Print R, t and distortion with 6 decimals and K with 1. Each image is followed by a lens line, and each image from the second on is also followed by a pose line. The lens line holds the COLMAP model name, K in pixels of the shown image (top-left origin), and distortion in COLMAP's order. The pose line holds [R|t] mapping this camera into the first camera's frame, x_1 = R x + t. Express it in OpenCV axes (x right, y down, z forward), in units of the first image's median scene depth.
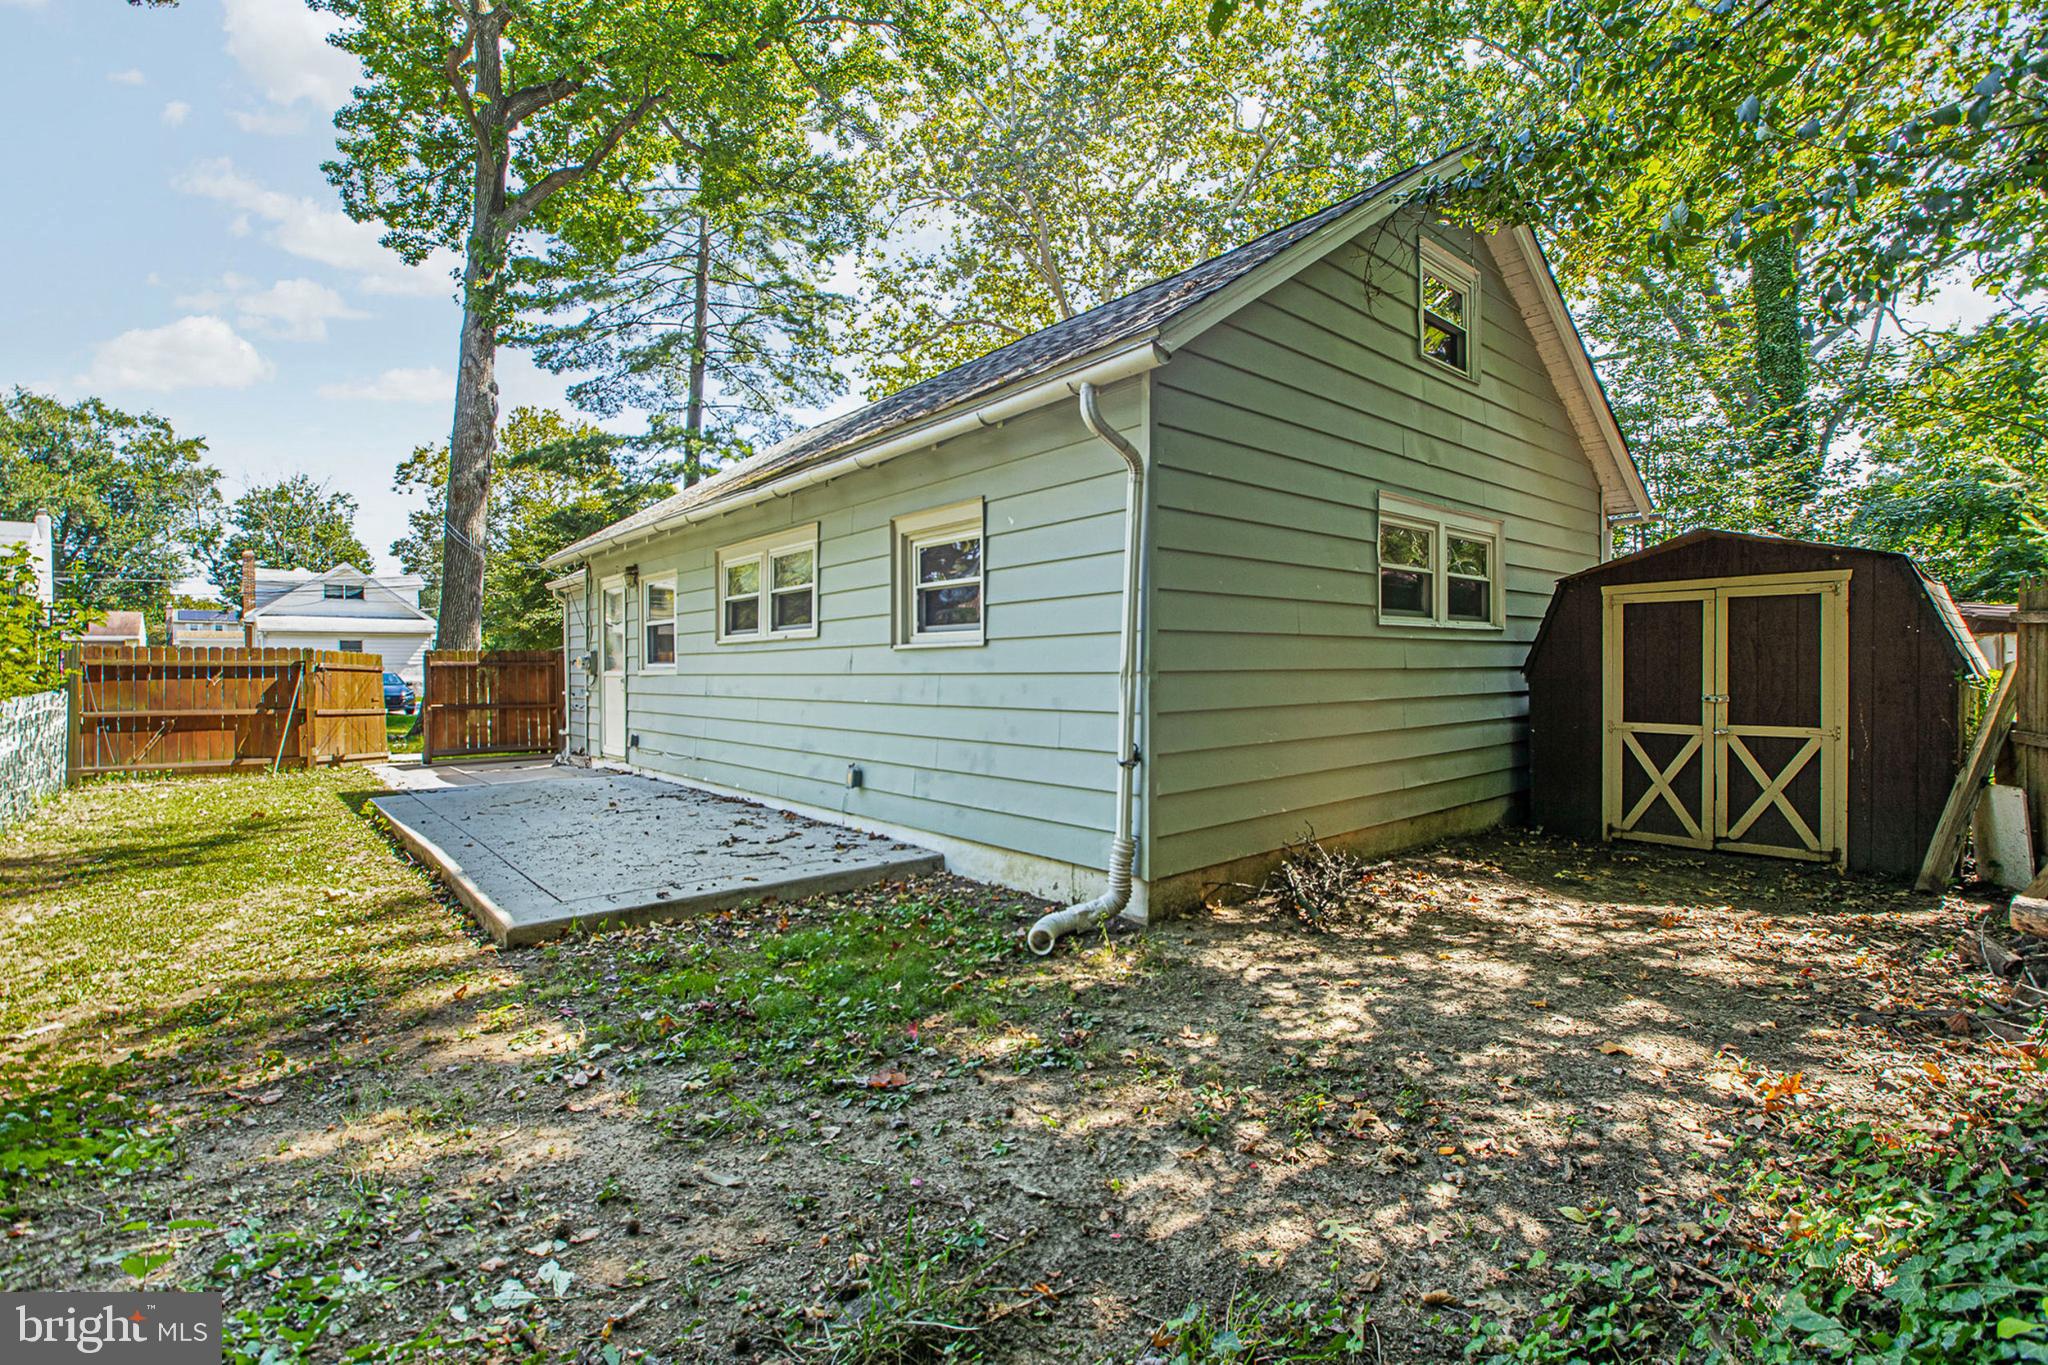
lens RADIAL K [[904.6, 0, 1021.3], [0, 904.6, 673.2], [0, 0, 1]] dist [0.007766, -0.004336]
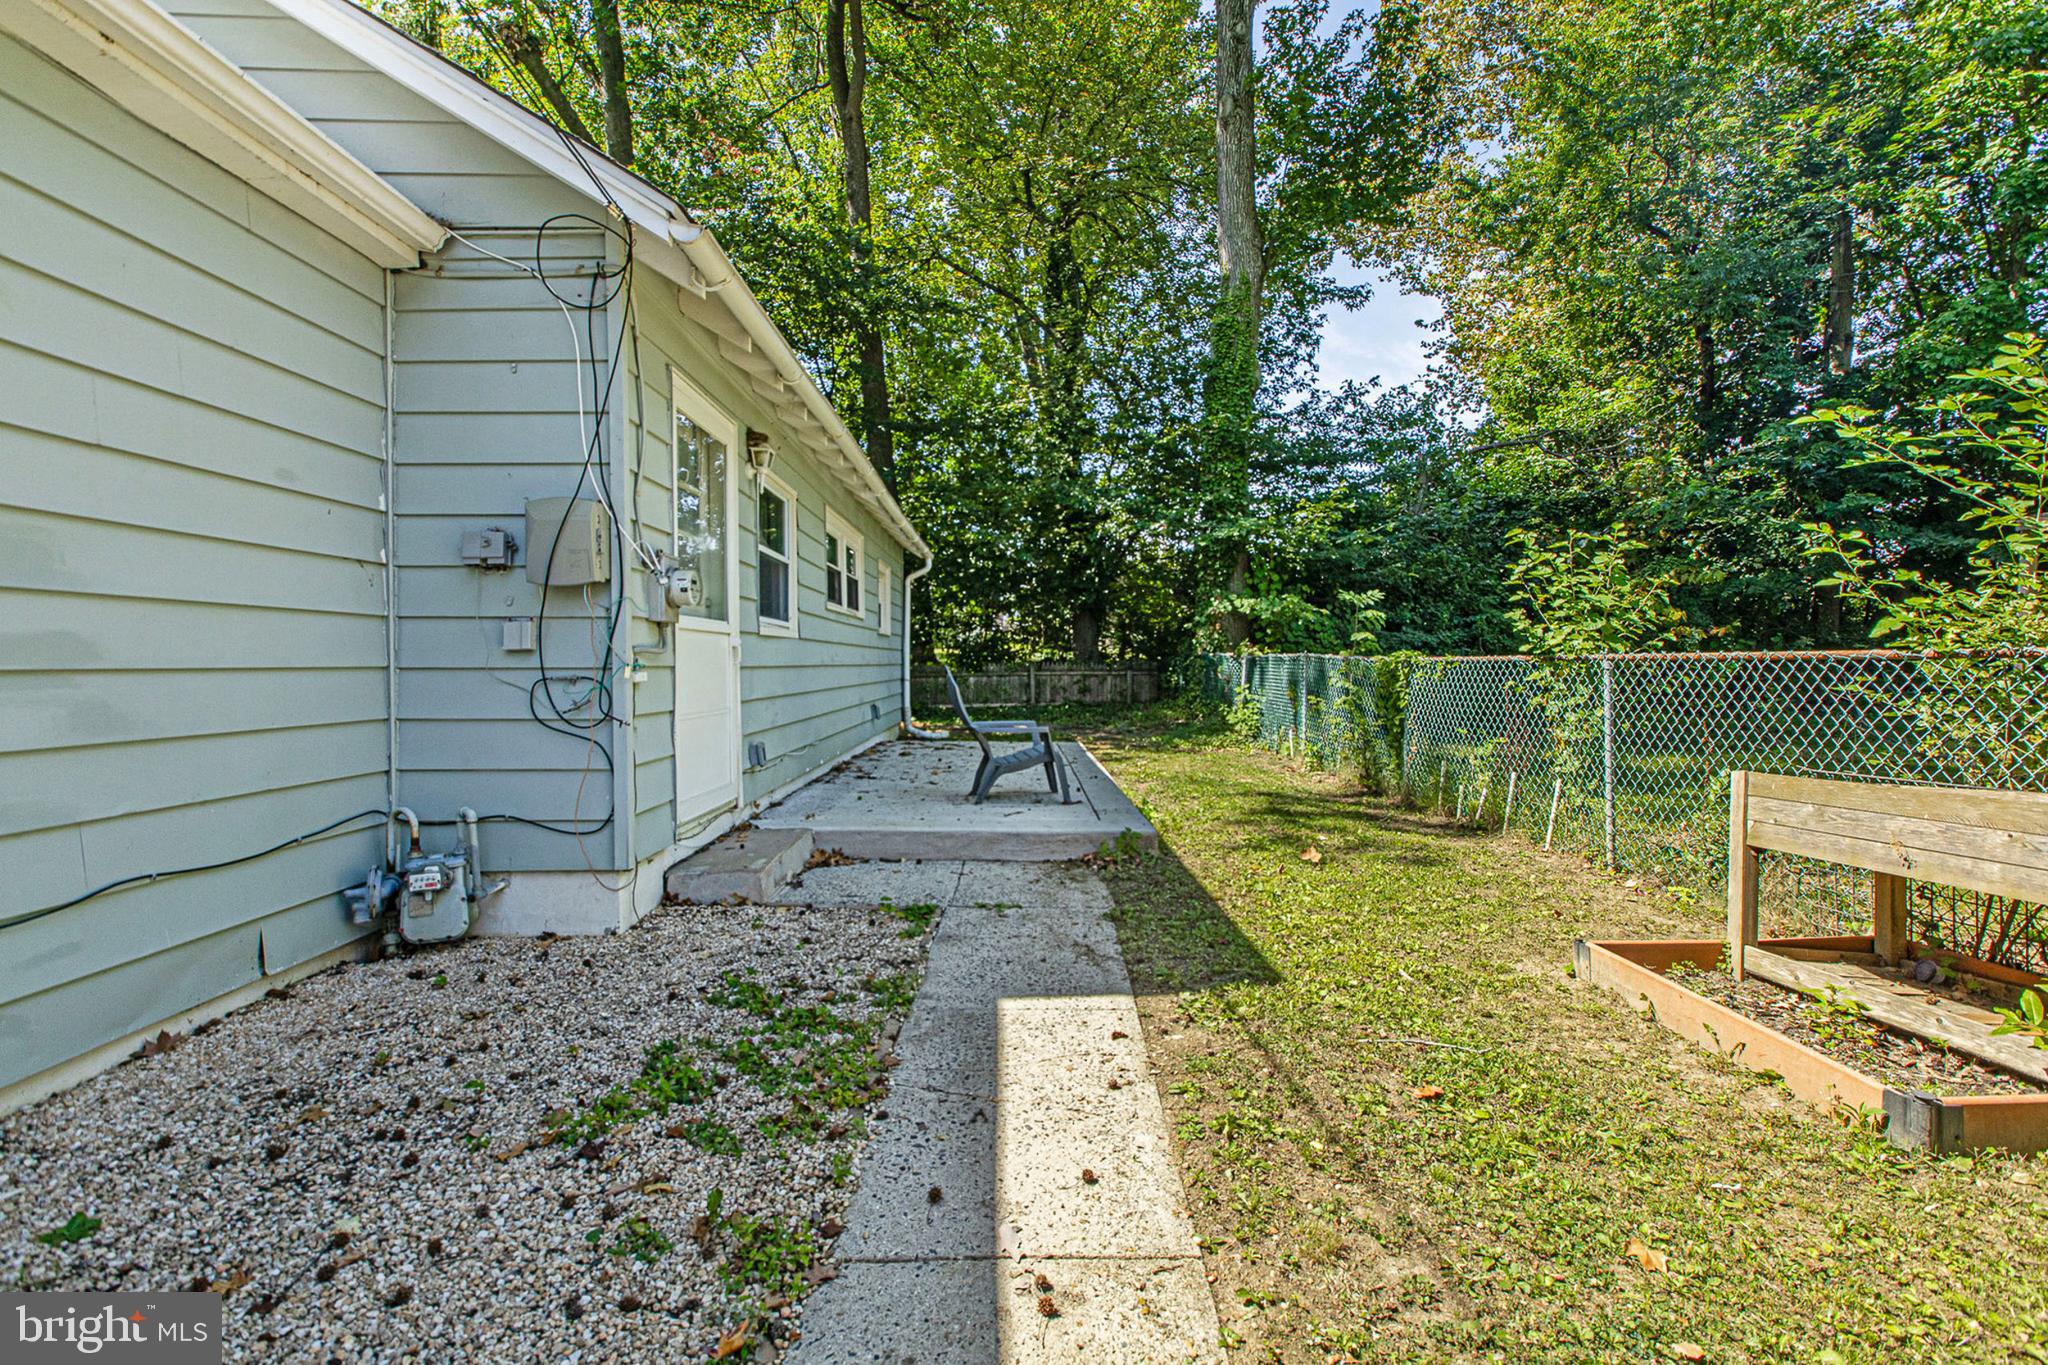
lens RADIAL K [[904.6, 0, 1021.3], [0, 904.6, 673.2], [0, 0, 1]] dist [0.007766, -0.004336]
pose [[-0.763374, 0.000146, 0.645957, -0.291135], [0.008109, 0.999923, 0.009357, 0.006941], [-0.645906, 0.012381, -0.763317, 0.423432]]
